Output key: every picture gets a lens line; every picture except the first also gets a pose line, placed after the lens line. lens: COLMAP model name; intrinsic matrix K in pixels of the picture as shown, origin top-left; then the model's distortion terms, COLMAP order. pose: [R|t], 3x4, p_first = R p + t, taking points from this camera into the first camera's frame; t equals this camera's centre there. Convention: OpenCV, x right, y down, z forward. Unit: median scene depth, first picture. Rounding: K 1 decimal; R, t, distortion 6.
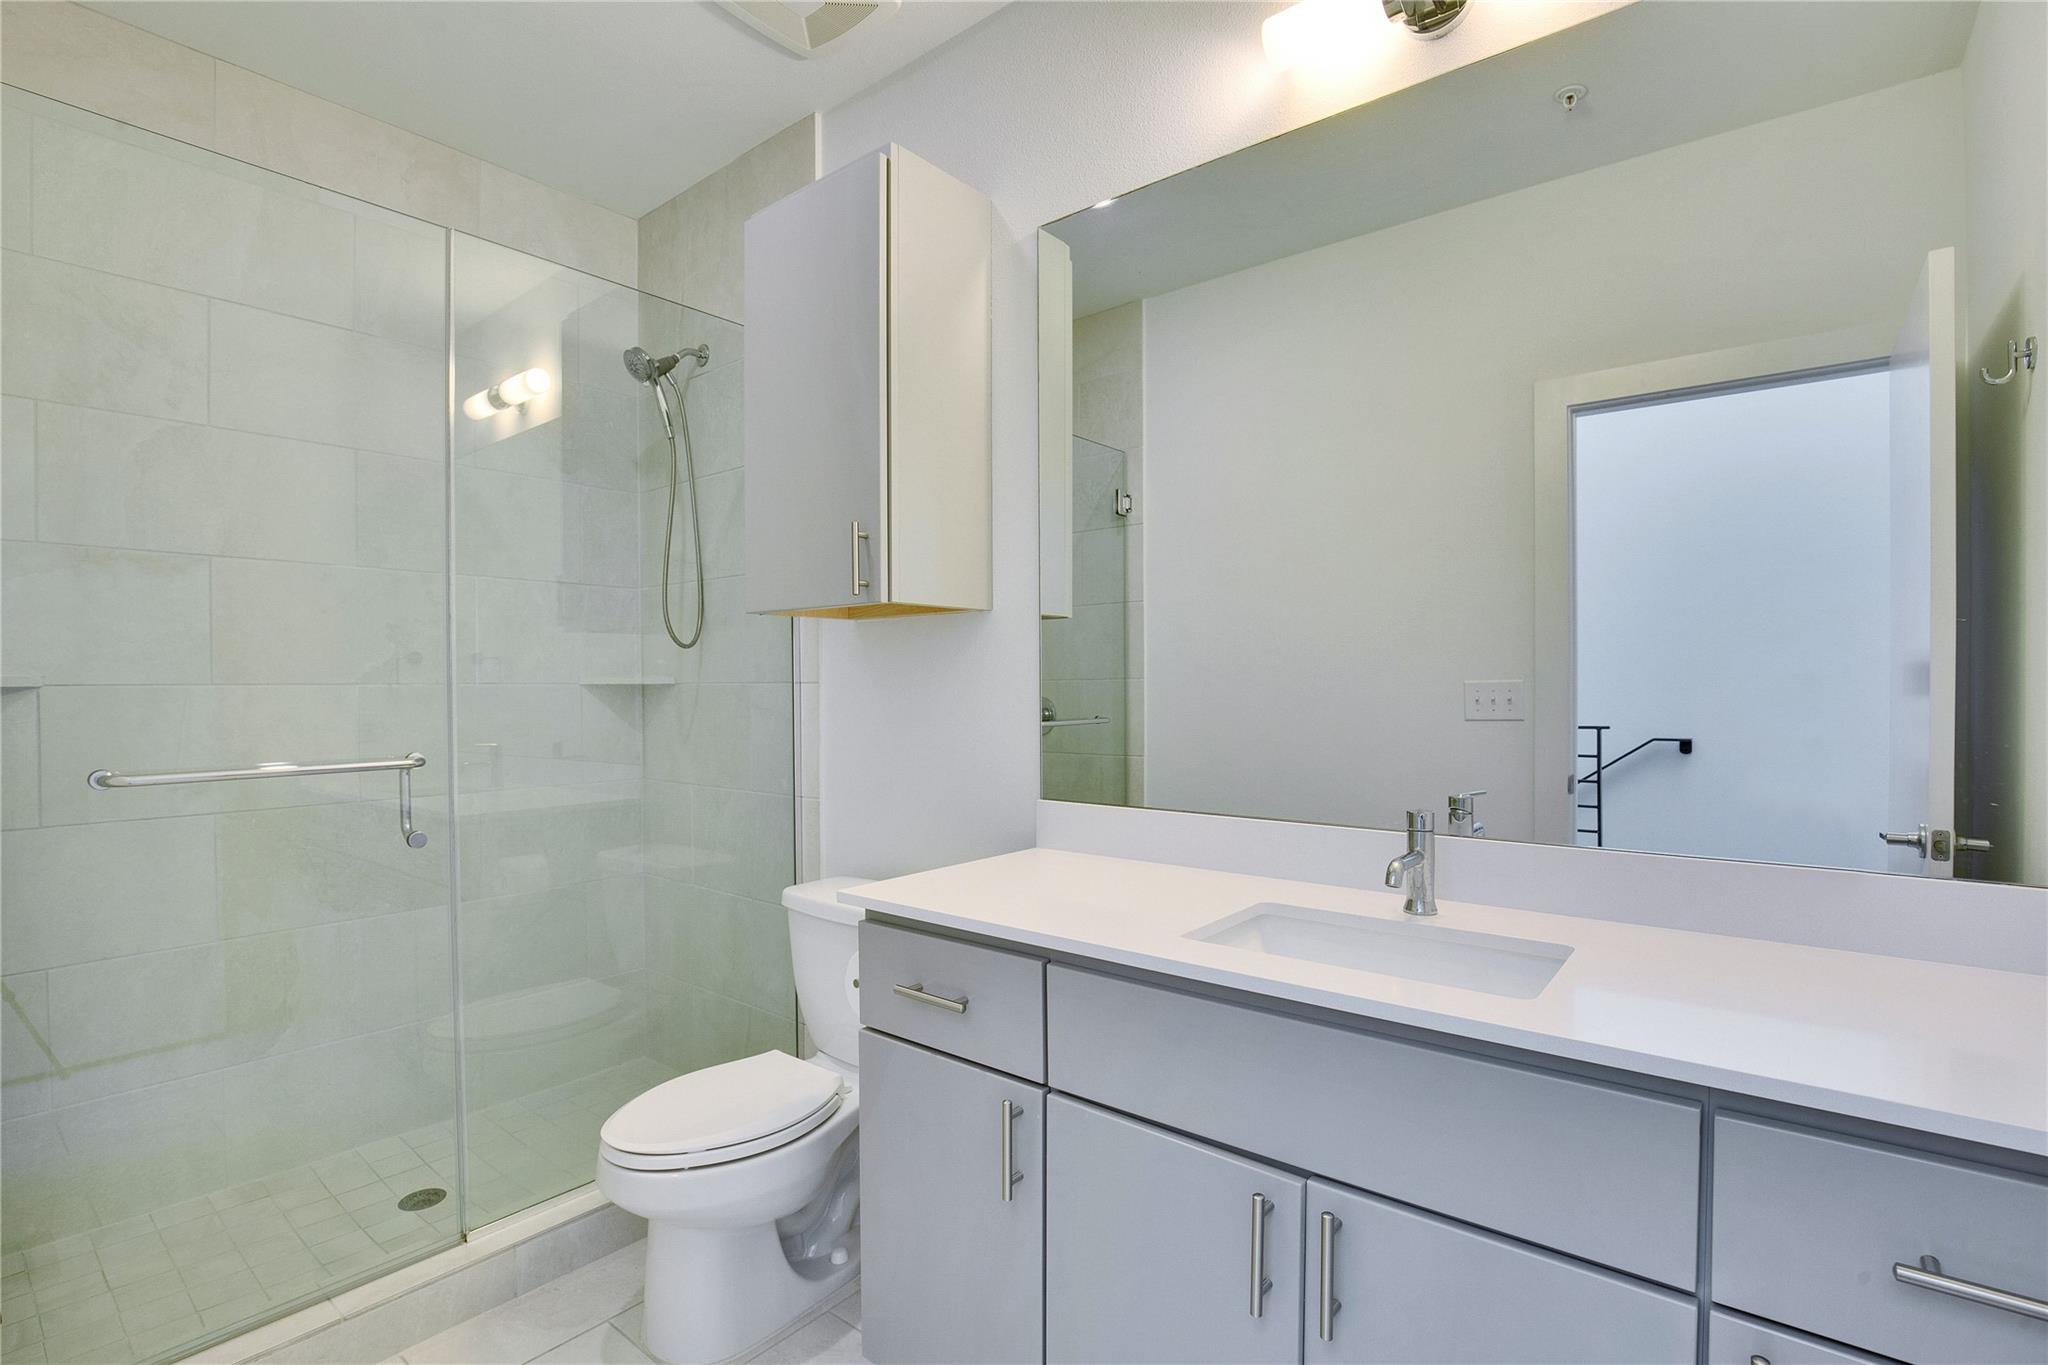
lens RADIAL K [[930.1, 0, 1019.8], [0, 930.1, 689.8], [0, 0, 1]] dist [-0.031751, 0.008788]
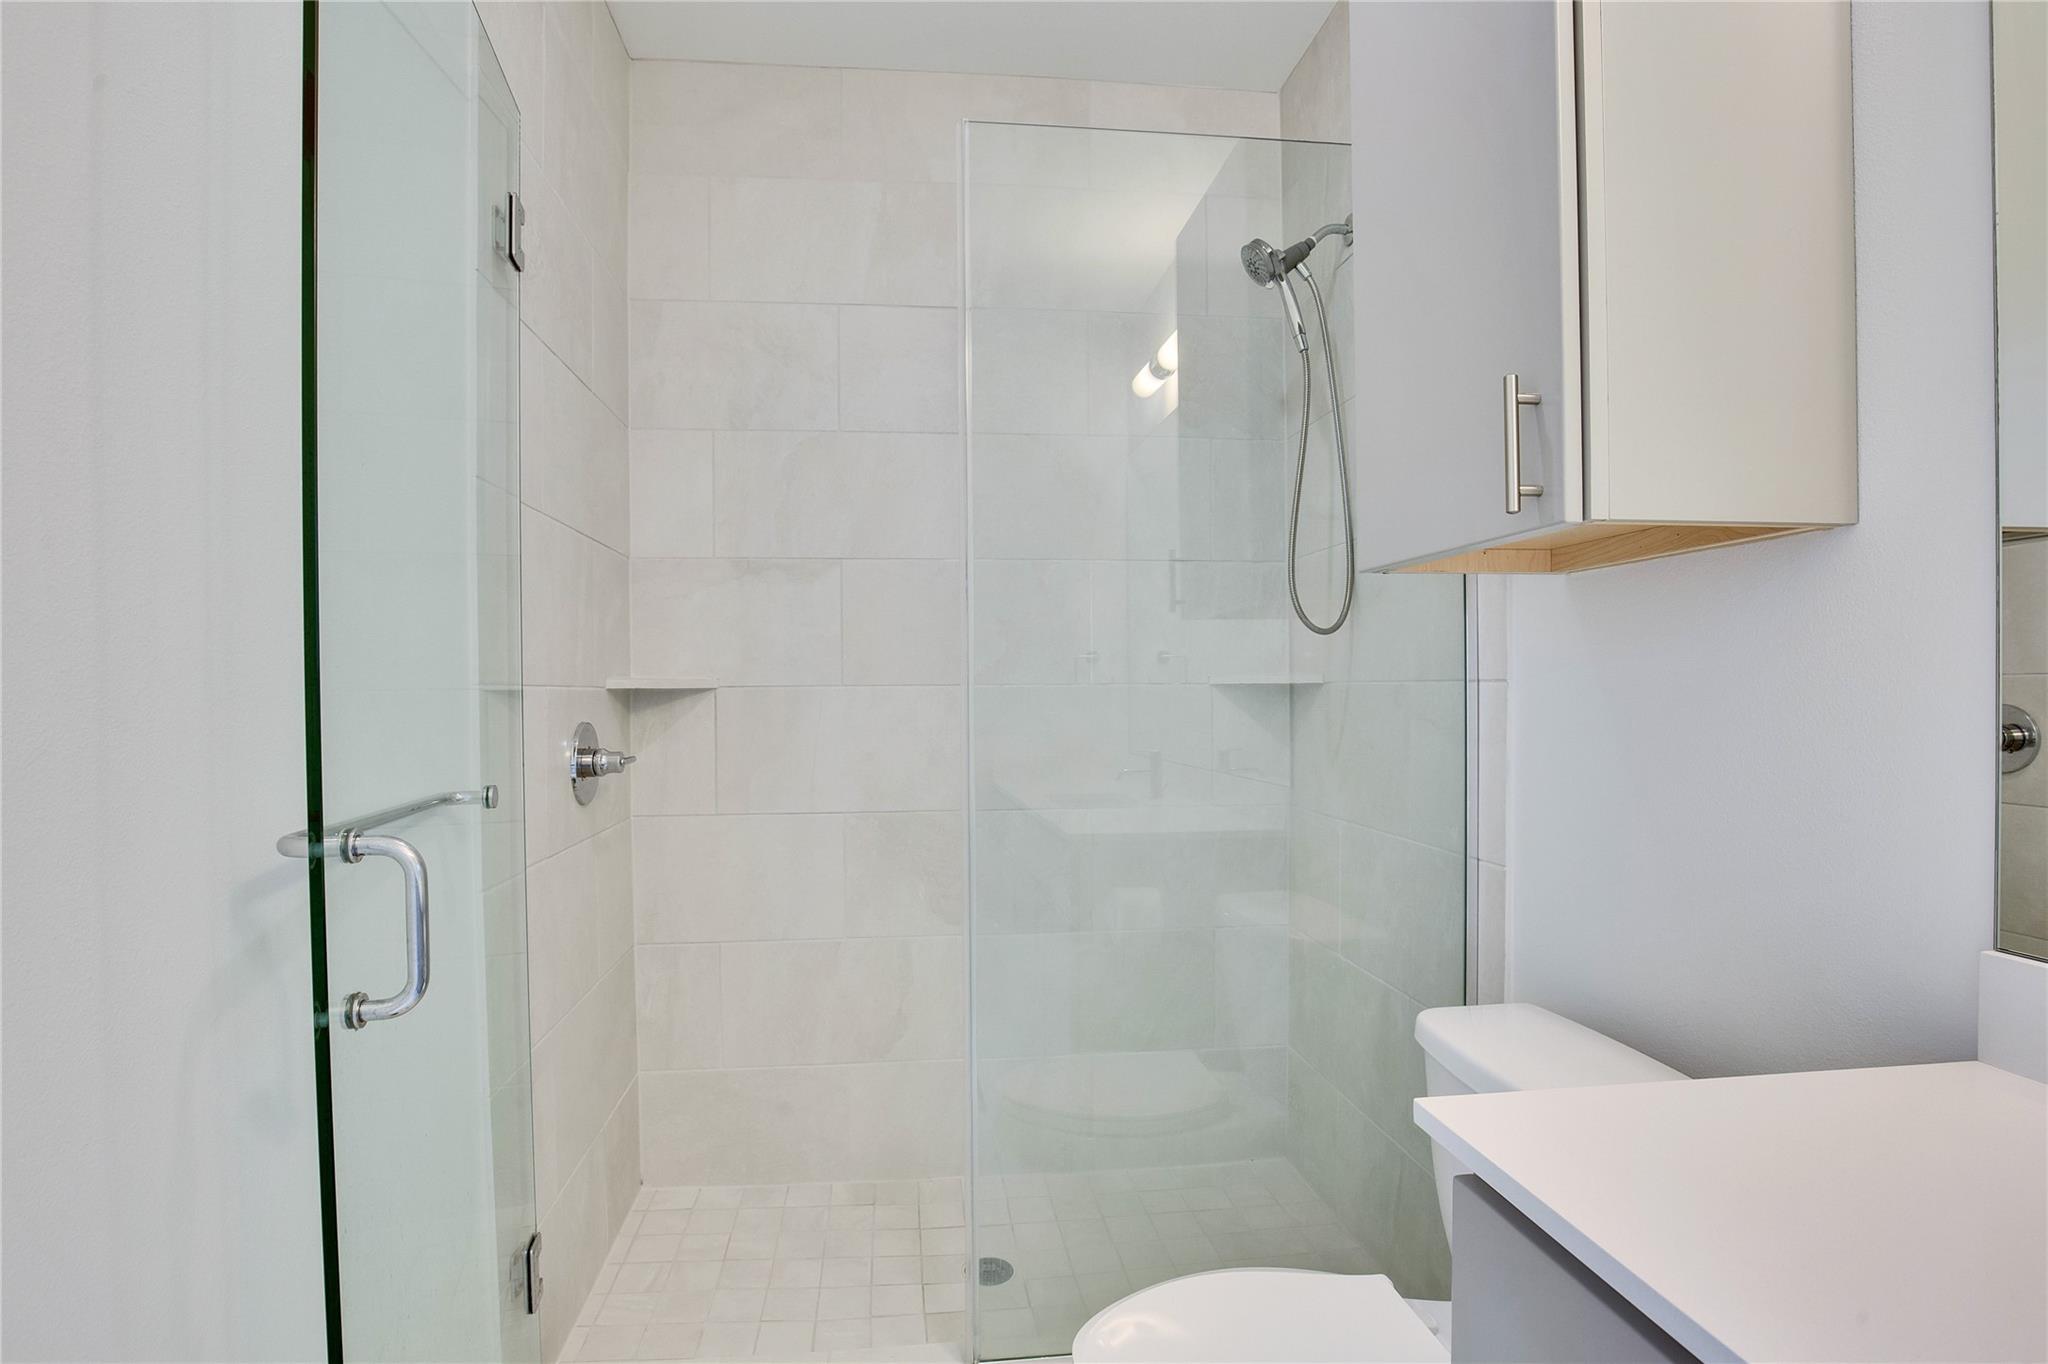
lens RADIAL K [[977.4, 0, 1024.8], [0, 977.4, 693.6], [0, 0, 1]] dist [-0.018574, 0.000612]
pose [[0.718528, 0.002266, -0.695494, 0.005408], [0.002459, 0.999980, 0.005799, -0.003007], [0.695493, -0.005877, 0.718508, 0.287336]]
